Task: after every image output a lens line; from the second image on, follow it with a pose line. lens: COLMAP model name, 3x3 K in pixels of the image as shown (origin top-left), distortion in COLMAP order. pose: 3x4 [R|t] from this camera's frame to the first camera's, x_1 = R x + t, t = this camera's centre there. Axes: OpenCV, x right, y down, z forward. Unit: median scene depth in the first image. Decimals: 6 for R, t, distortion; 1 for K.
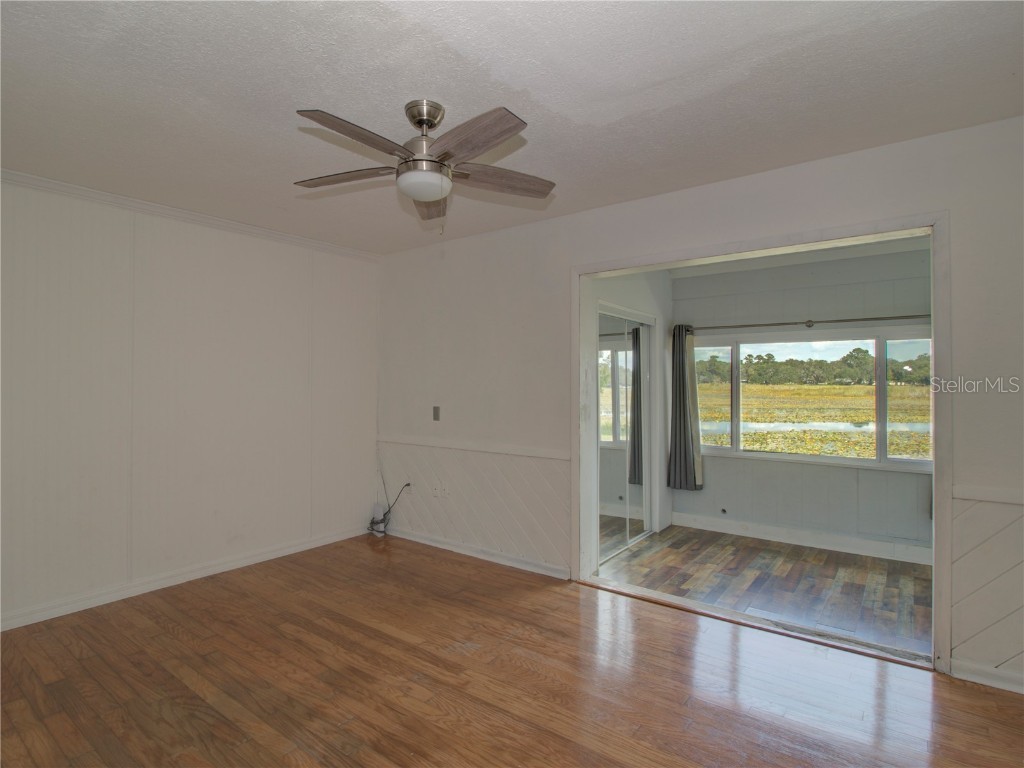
lens RADIAL K [[526.0, 0, 522.4], [0, 526.0, 380.4], [0, 0, 1]] dist [-0.007138, -0.007363]
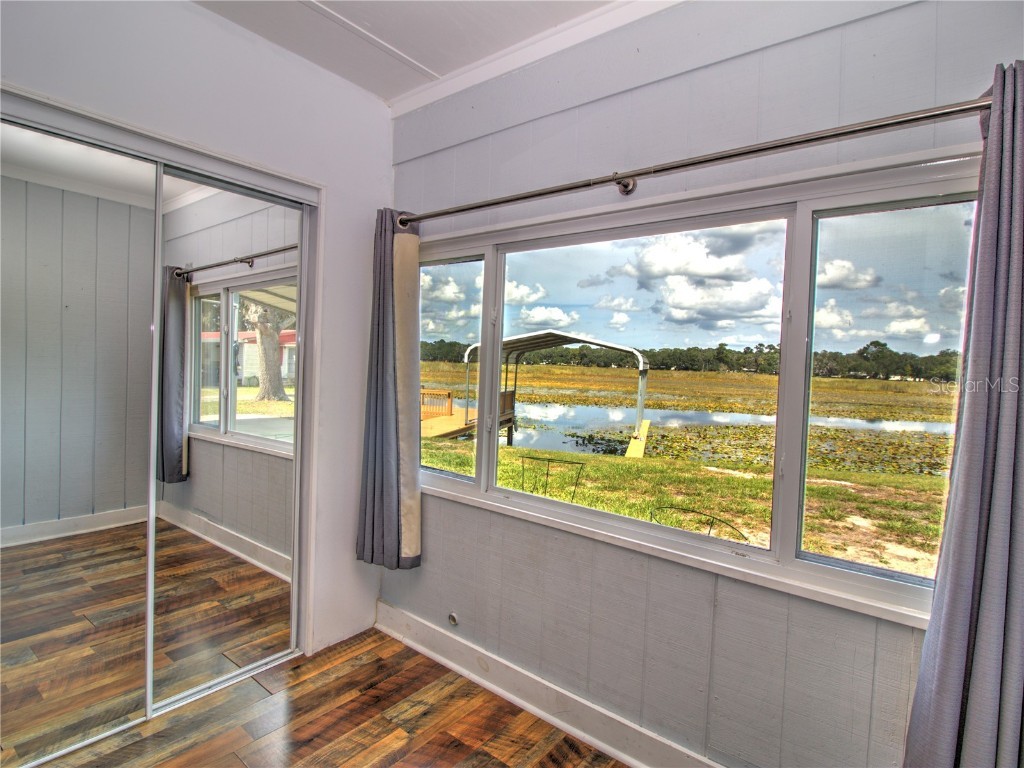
lens RADIAL K [[526.0, 0, 503.1], [0, 526.0, 381.3], [0, 0, 1]] dist [-0.007138, -0.007363]
pose [[0.998200, 0.037681, -0.046650, 0.655228], [-0.035925, 0.998634, 0.037928, 0.035703], [0.048015, -0.036184, 0.998191, 0.825142]]
